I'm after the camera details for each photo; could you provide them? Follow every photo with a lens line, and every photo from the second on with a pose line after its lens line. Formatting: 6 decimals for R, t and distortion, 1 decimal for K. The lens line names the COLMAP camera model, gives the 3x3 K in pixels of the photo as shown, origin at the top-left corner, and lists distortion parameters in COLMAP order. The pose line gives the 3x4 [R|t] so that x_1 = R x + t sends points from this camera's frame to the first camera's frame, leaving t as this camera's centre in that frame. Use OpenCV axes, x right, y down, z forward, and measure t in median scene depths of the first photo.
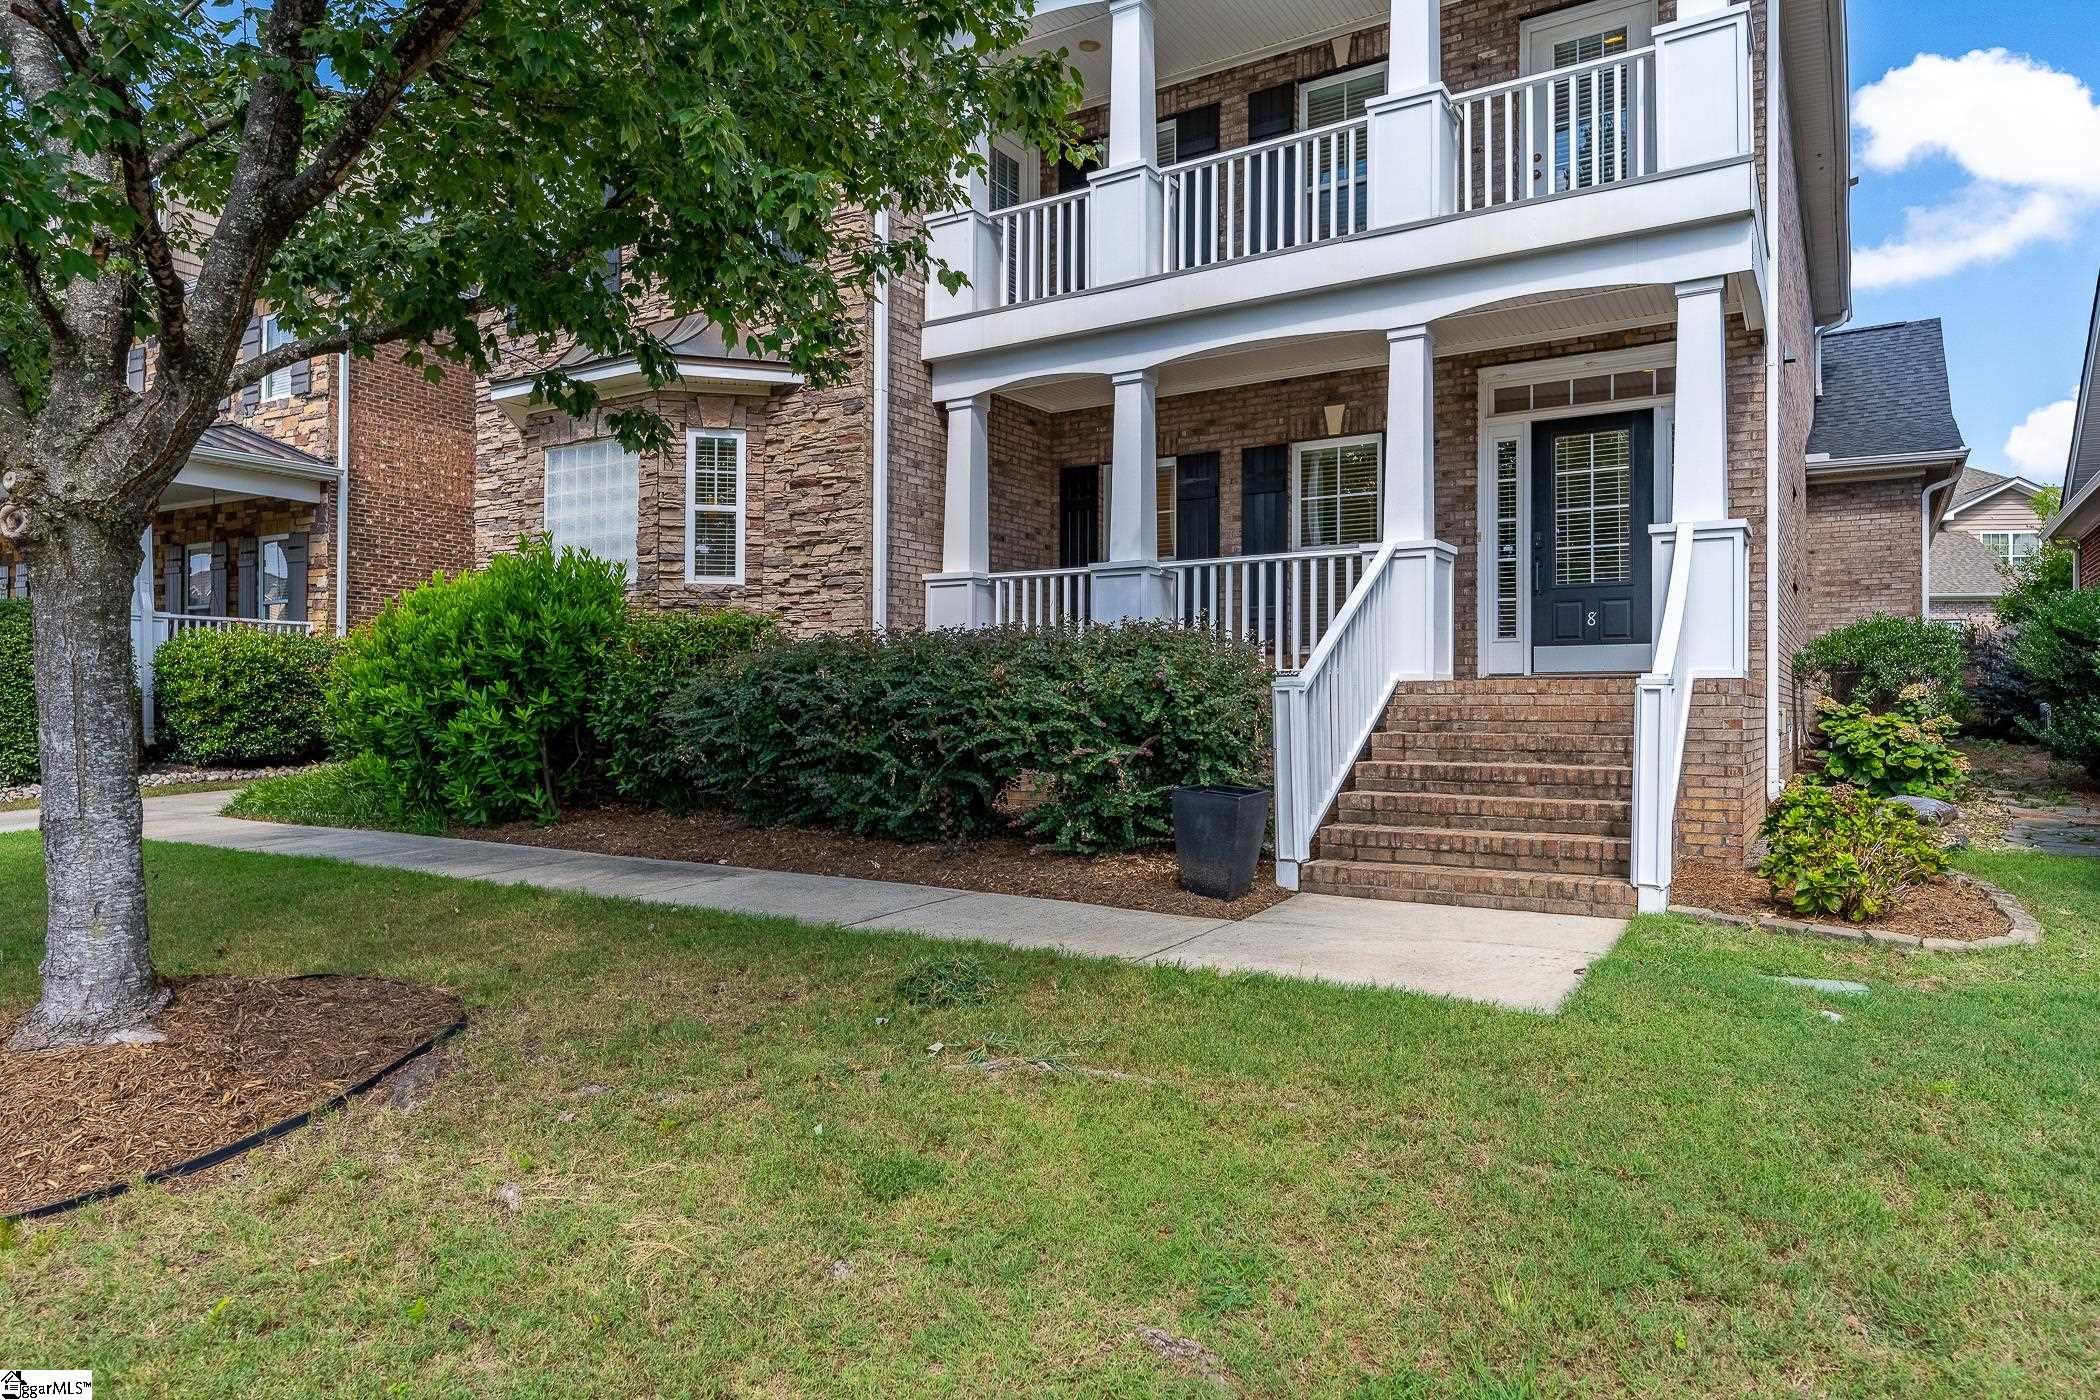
lens RADIAL K [[1258.4, 0, 1050.0], [0, 1258.4, 700.0], [0, 0, 1]] dist [0.000033, 0.000782]
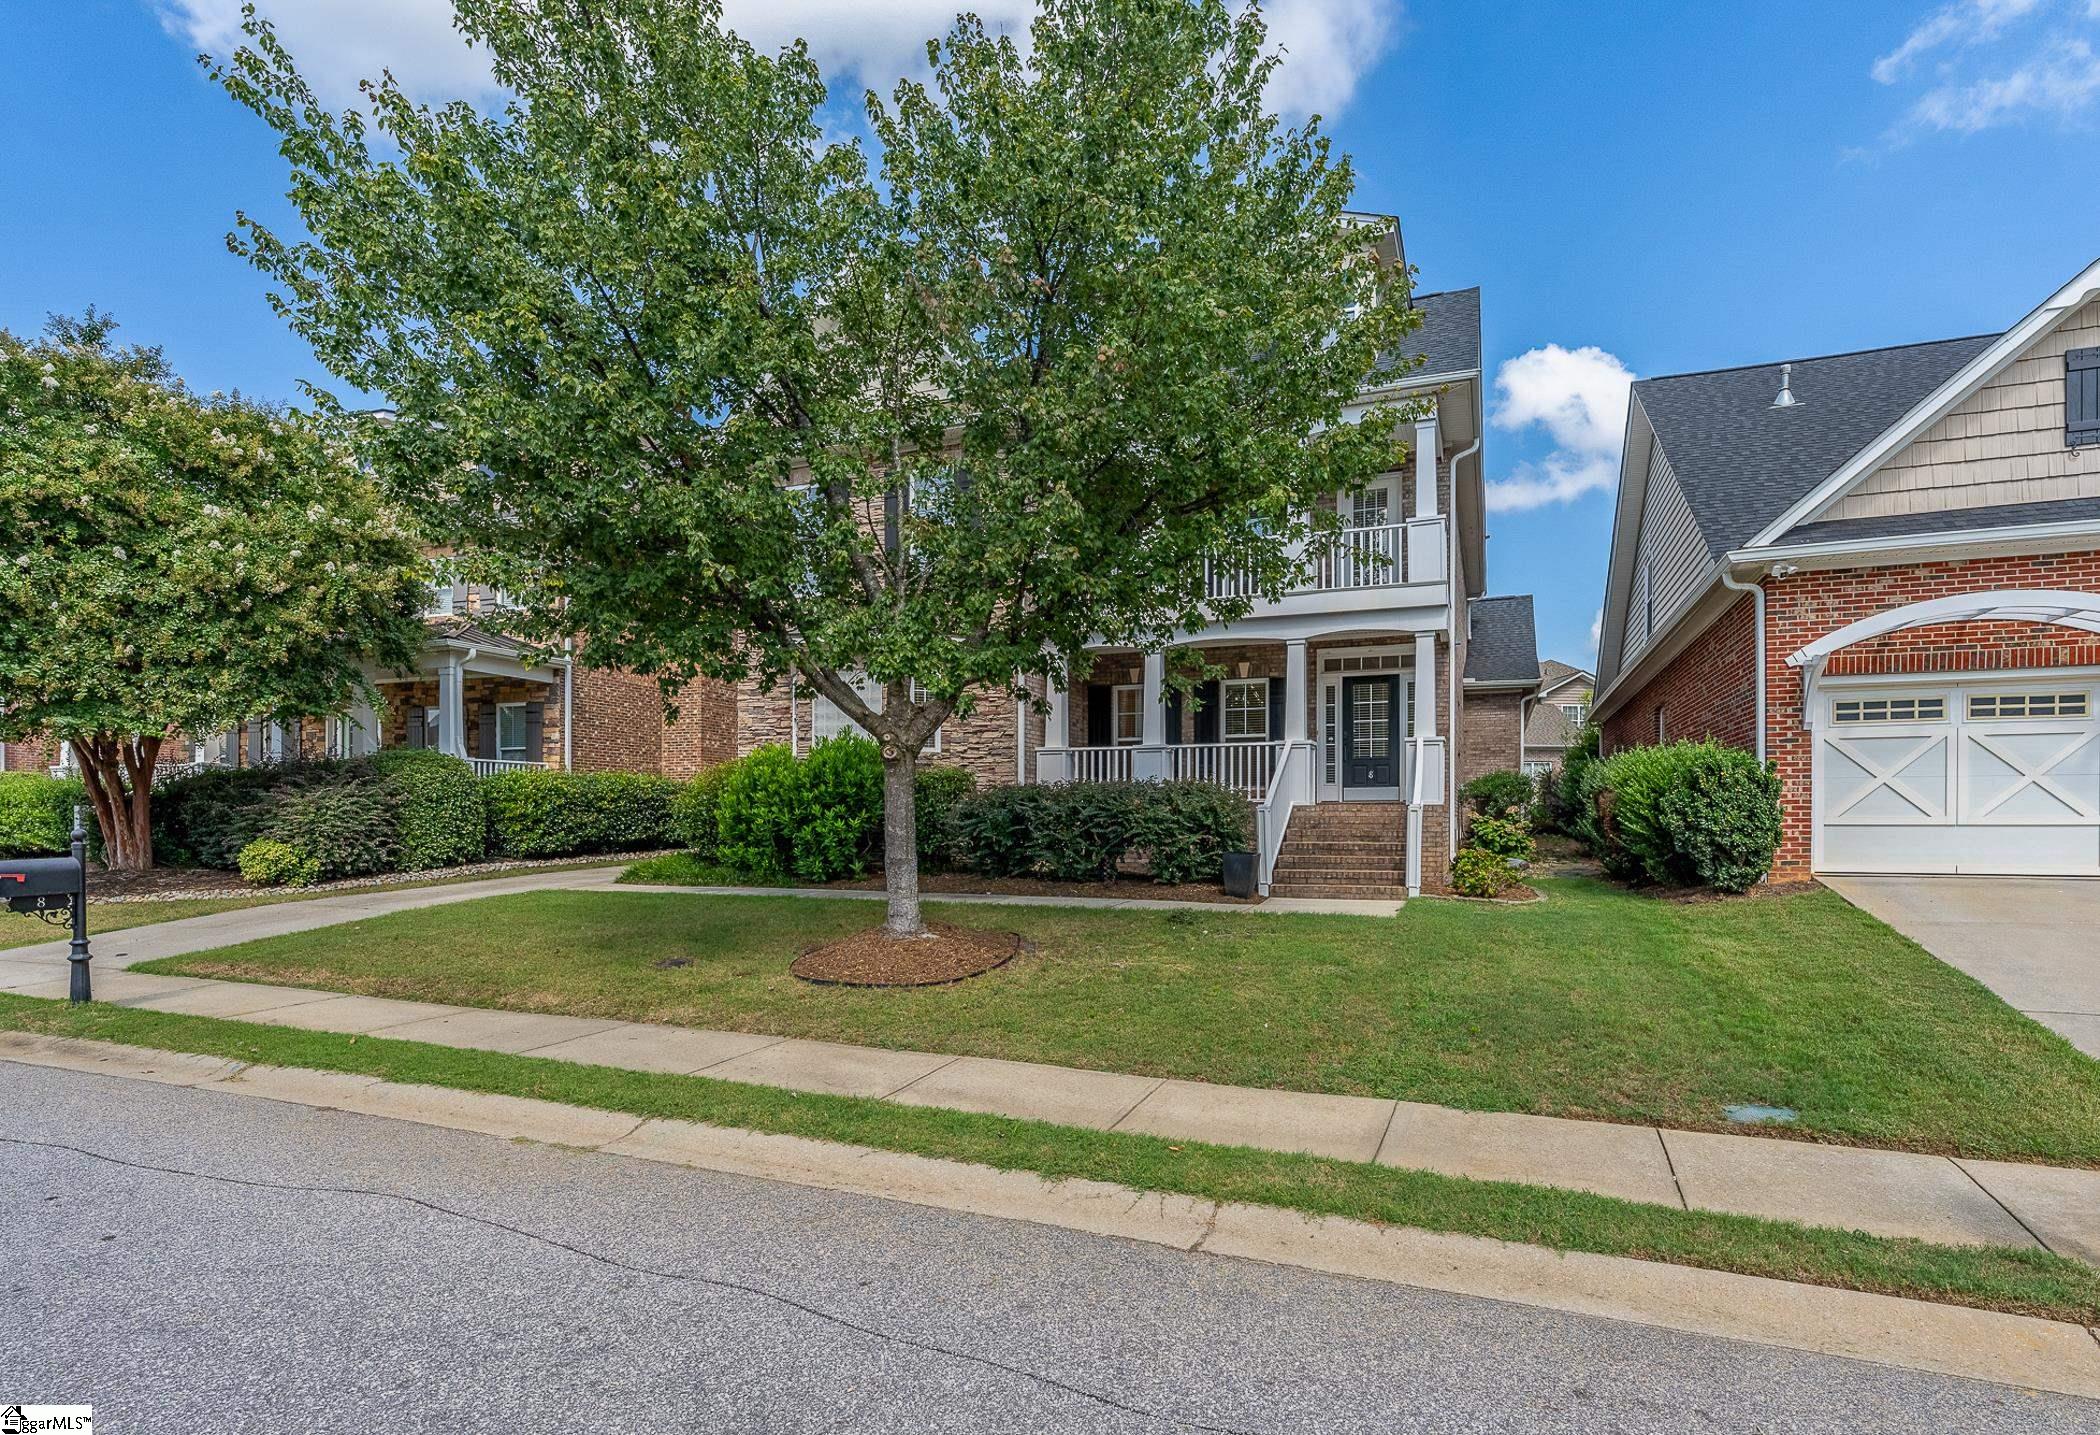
lens RADIAL K [[1078.3, 0, 1053.1], [0, 1078.3, 824.9], [0, 0, 1]] dist [0.000821, -0.000003]
pose [[0.982921, -0.003869, 0.183988, -0.418564], [0.001806, 0.999934, 0.011379, -0.003247], [-0.184020, -0.010852, 0.982863, -0.659986]]
